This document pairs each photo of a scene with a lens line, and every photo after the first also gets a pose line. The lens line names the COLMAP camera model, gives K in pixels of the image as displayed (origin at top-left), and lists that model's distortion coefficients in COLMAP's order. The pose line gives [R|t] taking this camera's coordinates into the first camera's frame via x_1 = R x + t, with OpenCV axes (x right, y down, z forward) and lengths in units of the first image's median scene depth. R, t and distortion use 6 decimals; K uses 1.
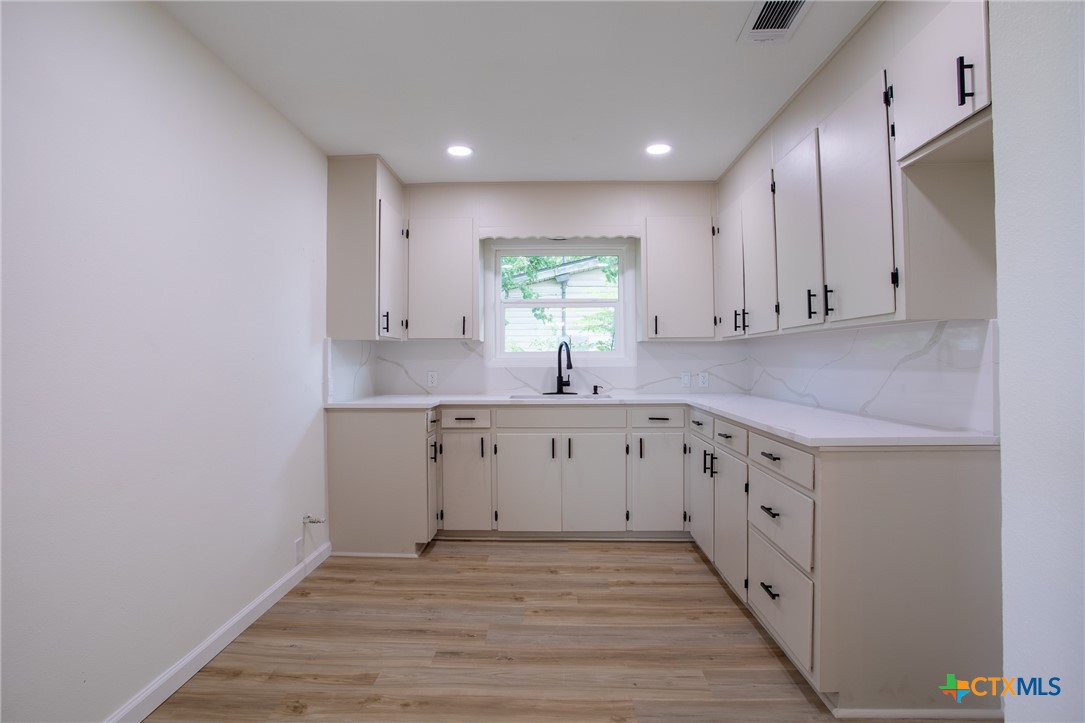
lens RADIAL K [[572.9, 0, 533.6], [0, 572.9, 355.0], [0, 0, 1]] dist [-0.077716, 0.042115]
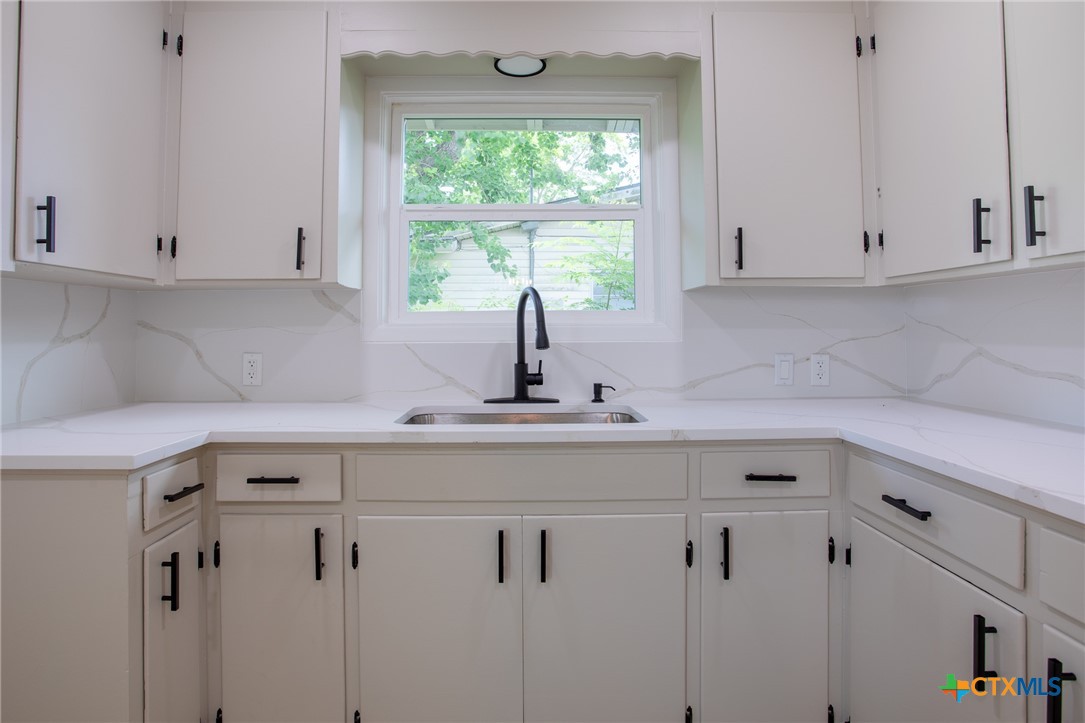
lens RADIAL K [[593.3, 0, 540.7], [0, 593.3, 325.3], [0, 0, 1]] dist [0.001483, 0.000149]
pose [[0.997807, 0.000947, 0.066190, 0.031009], [-0.001143, 0.999995, 0.002928, 0.005151], [-0.066187, -0.002997, 0.997803, 0.542178]]
